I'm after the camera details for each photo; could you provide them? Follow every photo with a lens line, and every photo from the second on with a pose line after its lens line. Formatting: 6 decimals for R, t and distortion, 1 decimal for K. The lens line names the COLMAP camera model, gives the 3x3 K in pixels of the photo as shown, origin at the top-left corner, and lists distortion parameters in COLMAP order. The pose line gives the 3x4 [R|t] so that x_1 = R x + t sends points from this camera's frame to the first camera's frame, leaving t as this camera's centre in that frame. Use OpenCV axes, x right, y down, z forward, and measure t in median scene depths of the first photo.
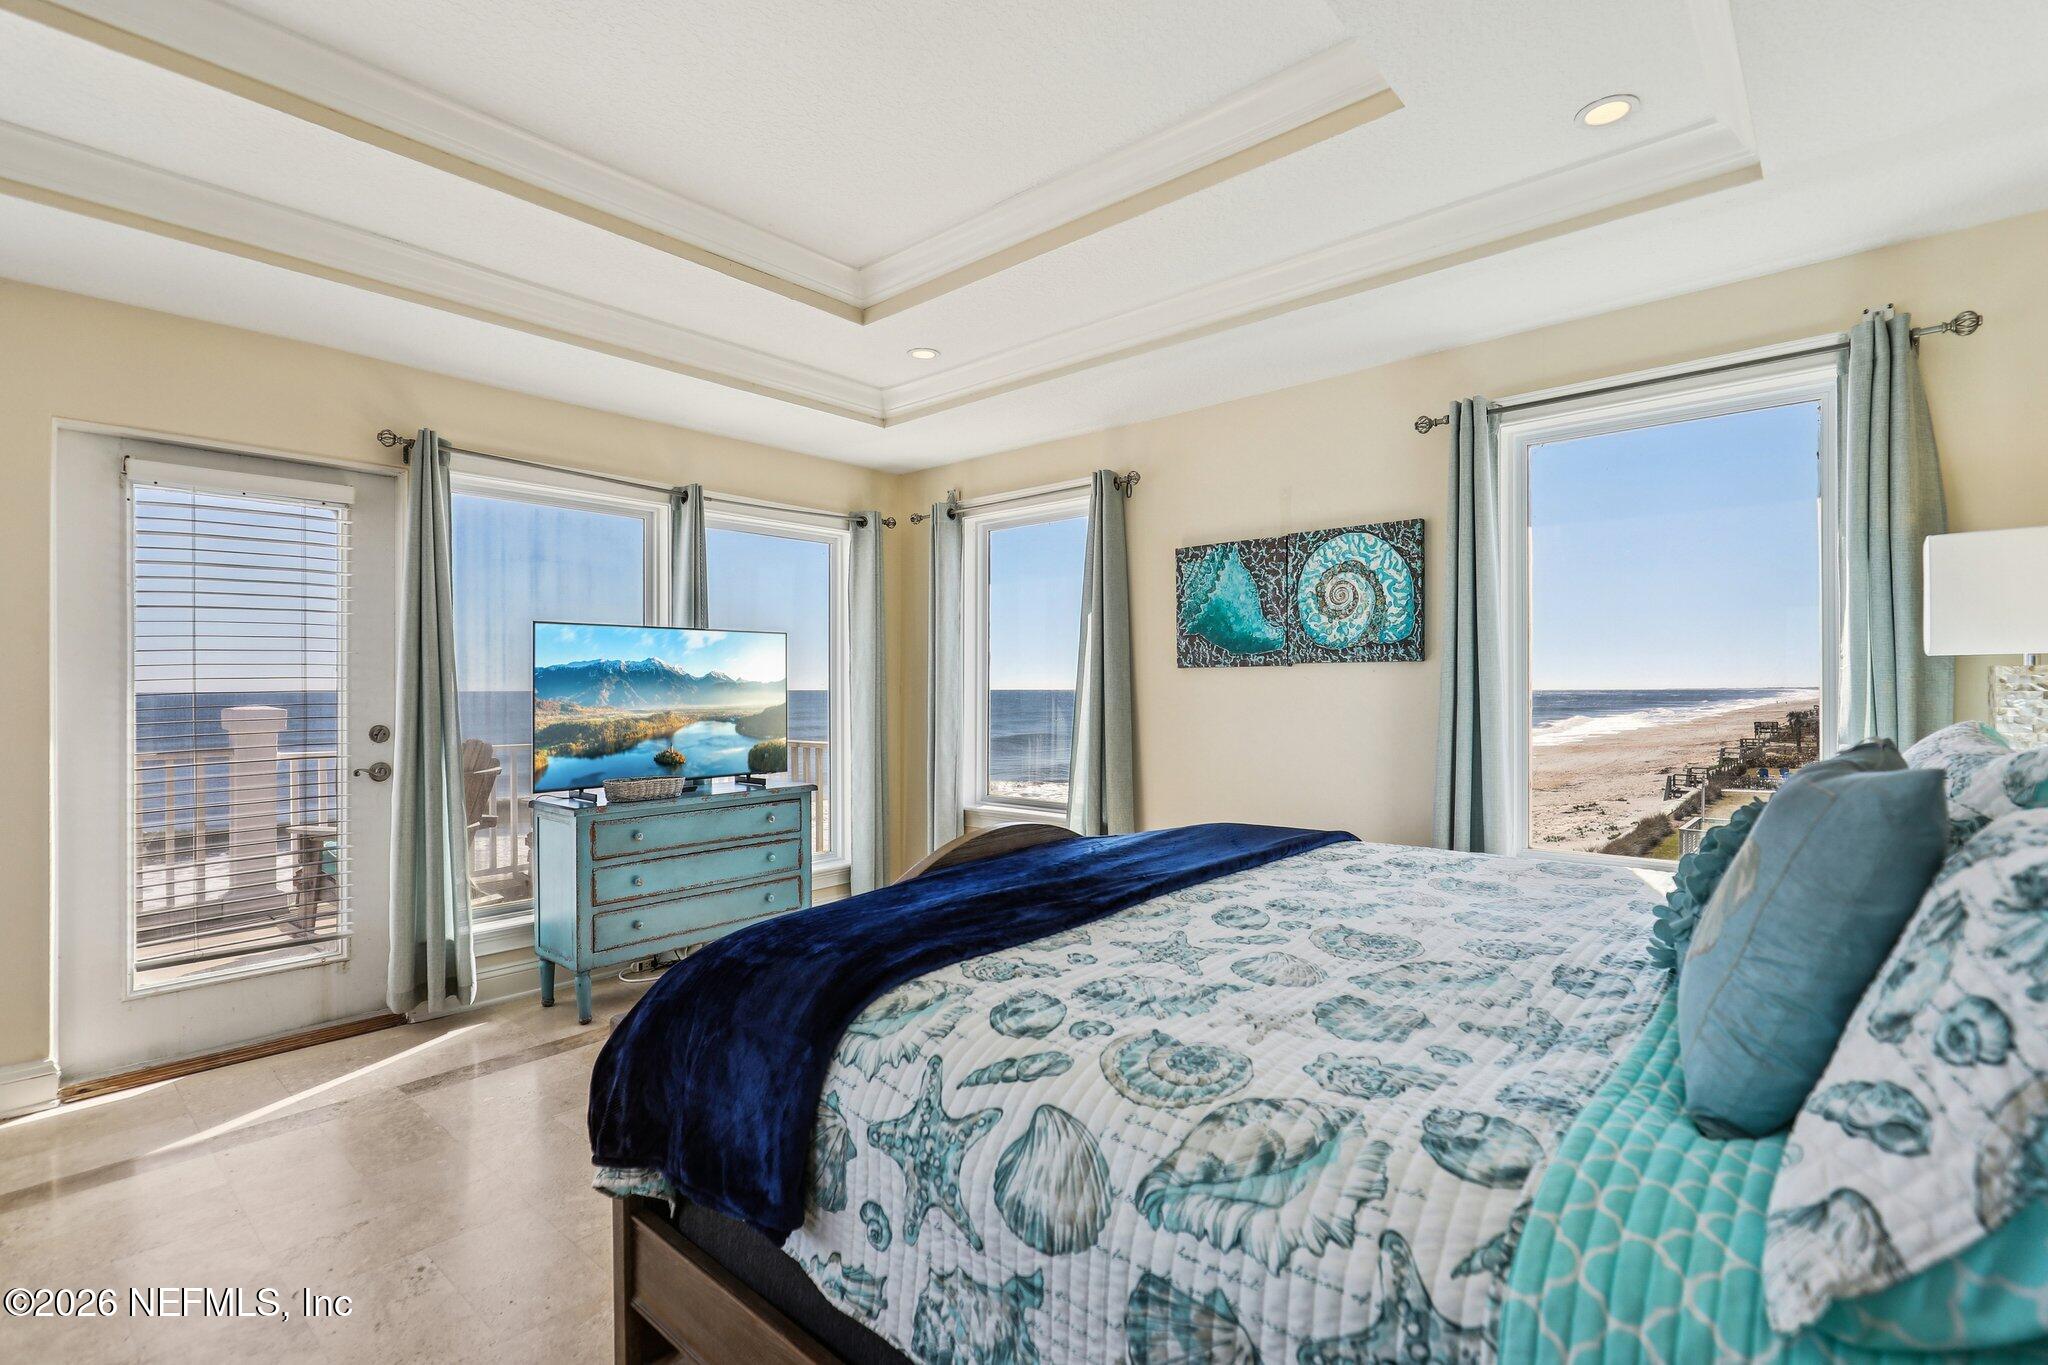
lens RADIAL K [[936.7, 0, 1028.3], [0, 936.7, 693.9], [0, 0, 1]] dist [0.000731, -0.000916]
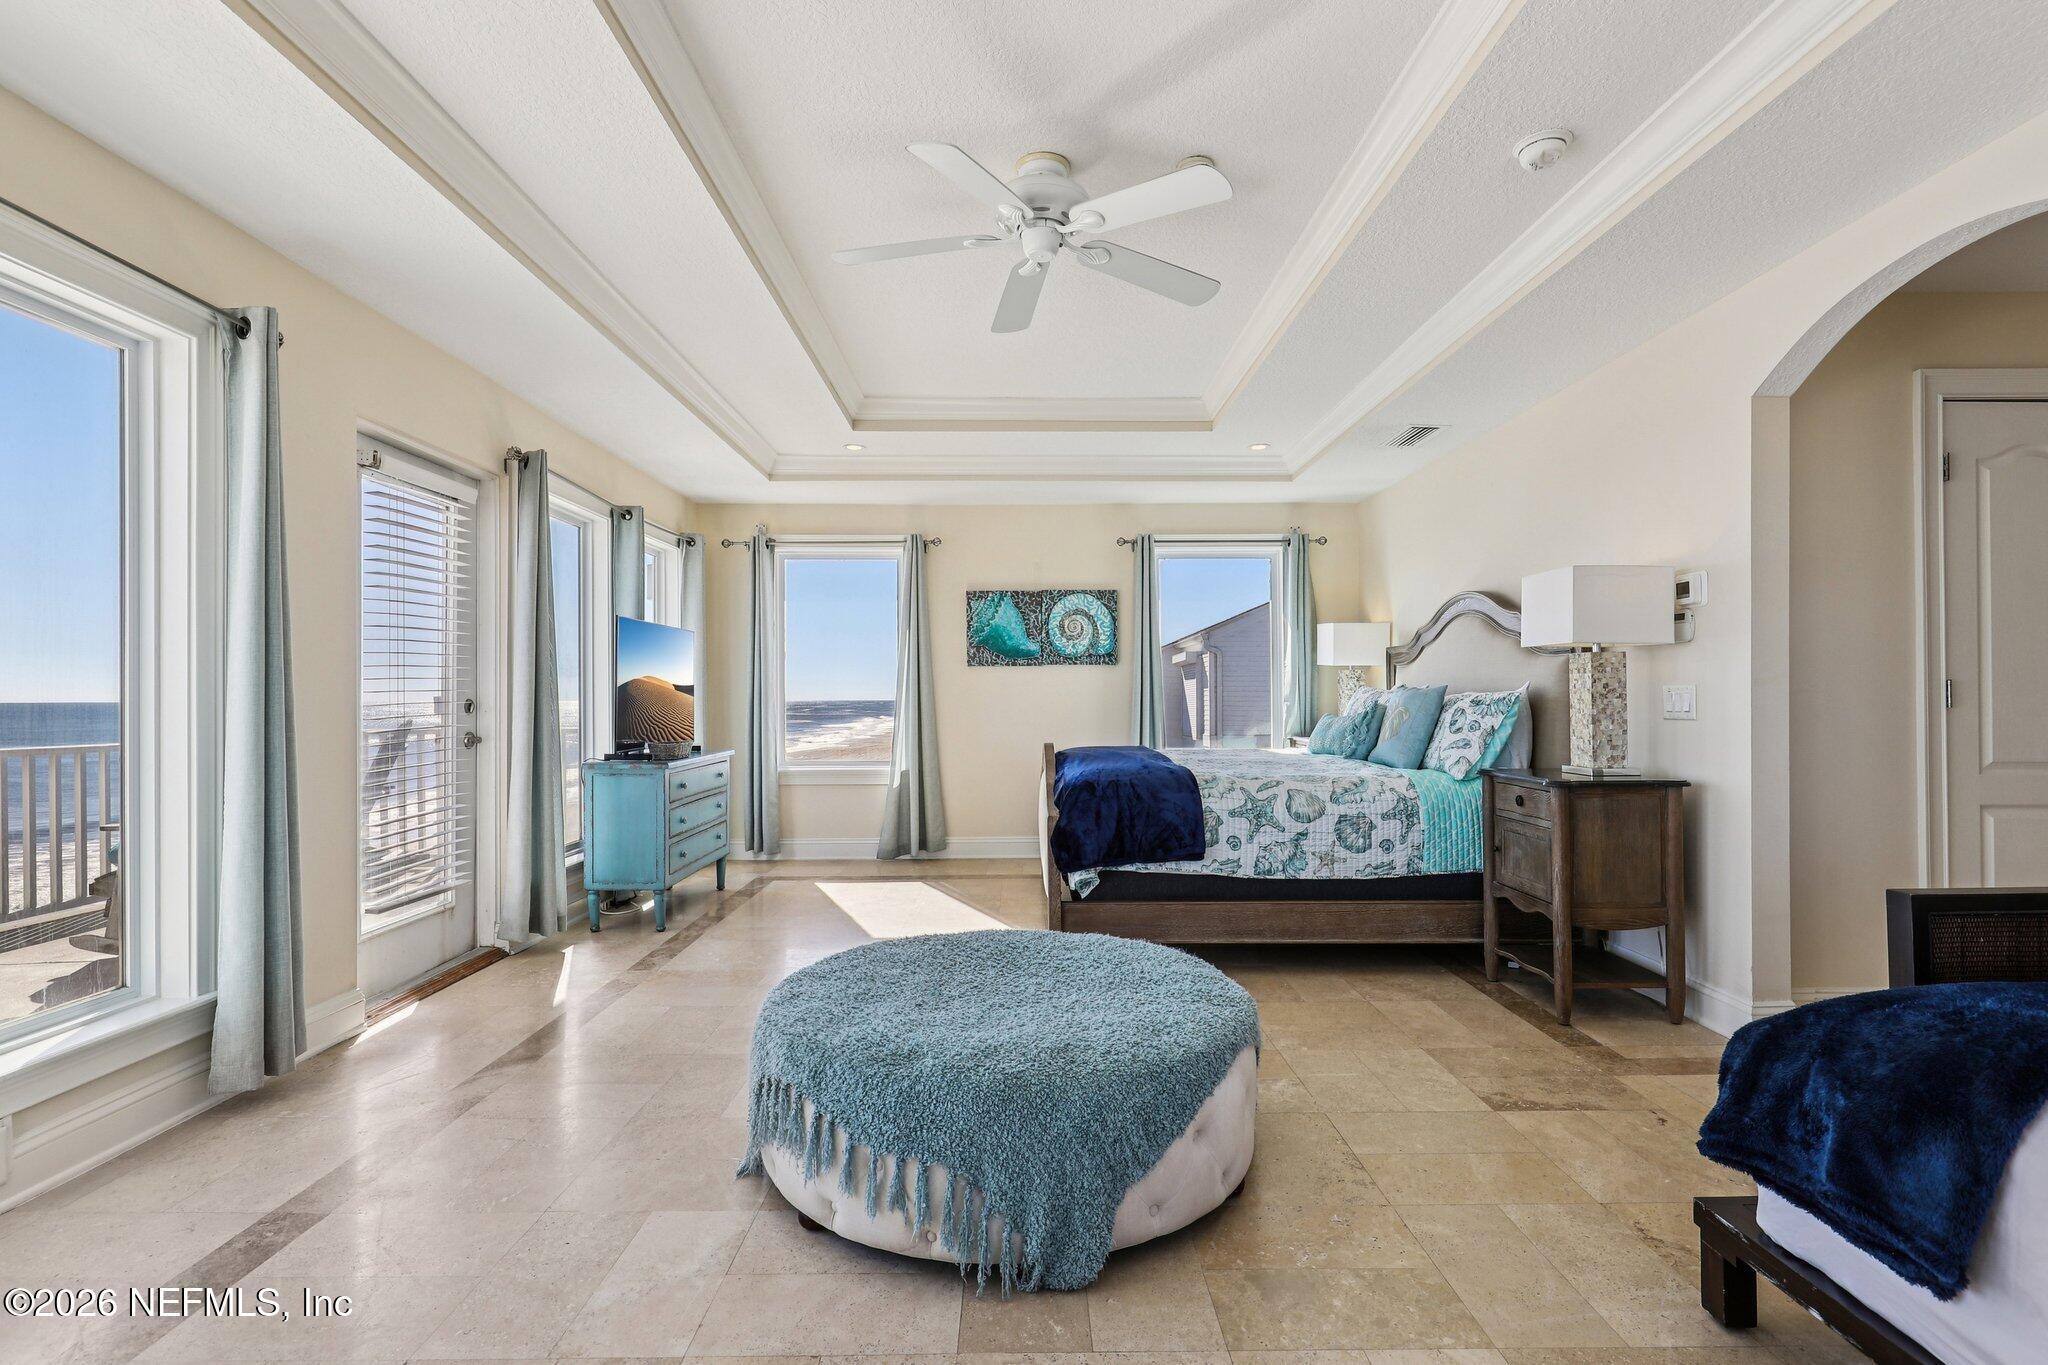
lens RADIAL K [[936.7, 0, 1020.3], [0, 936.7, 681.7], [0, 0, 1]] dist [0.000731, -0.000916]
pose [[0.755767, 0.013850, 0.654694, -0.937443], [0.001911, 0.999725, -0.023355, 0.041443], [-0.654838, 0.018902, 0.755533, -0.294671]]
